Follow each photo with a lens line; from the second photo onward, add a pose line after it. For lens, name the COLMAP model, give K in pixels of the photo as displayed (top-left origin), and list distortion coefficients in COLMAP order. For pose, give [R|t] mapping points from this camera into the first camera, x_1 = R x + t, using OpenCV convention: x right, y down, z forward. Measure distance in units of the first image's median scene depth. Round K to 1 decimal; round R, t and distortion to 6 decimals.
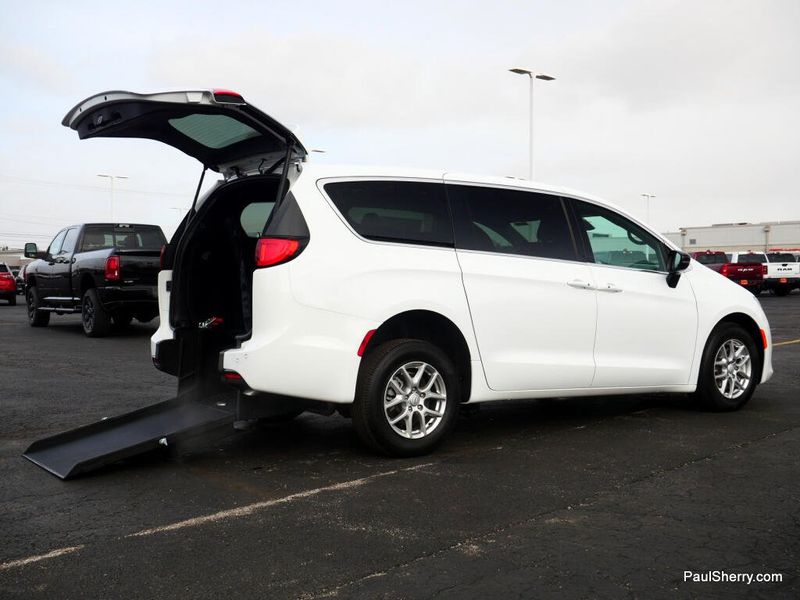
lens RADIAL K [[987.5, 0, 402.5], [0, 987.5, 302.3], [0, 0, 1]] dist [0.009684, 0.000000]
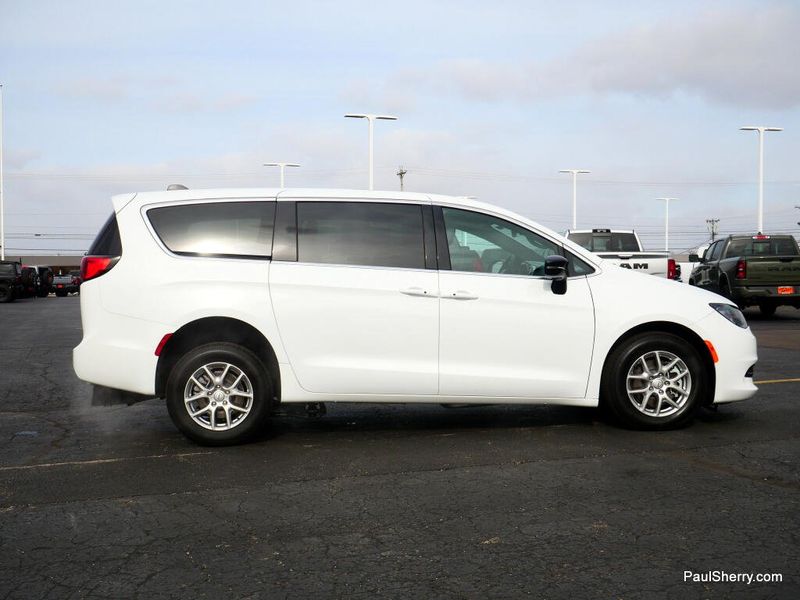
lens RADIAL K [[1072.8, 0, 421.7], [0, 1072.8, 284.2], [0, 0, 1]] dist [0.003660, 0.000000]
pose [[0.860374, -0.005392, -0.509635, 0.820637], [-0.001253, 0.999919, -0.012693, -0.013582], [0.509662, 0.011559, 0.860297, 0.061648]]
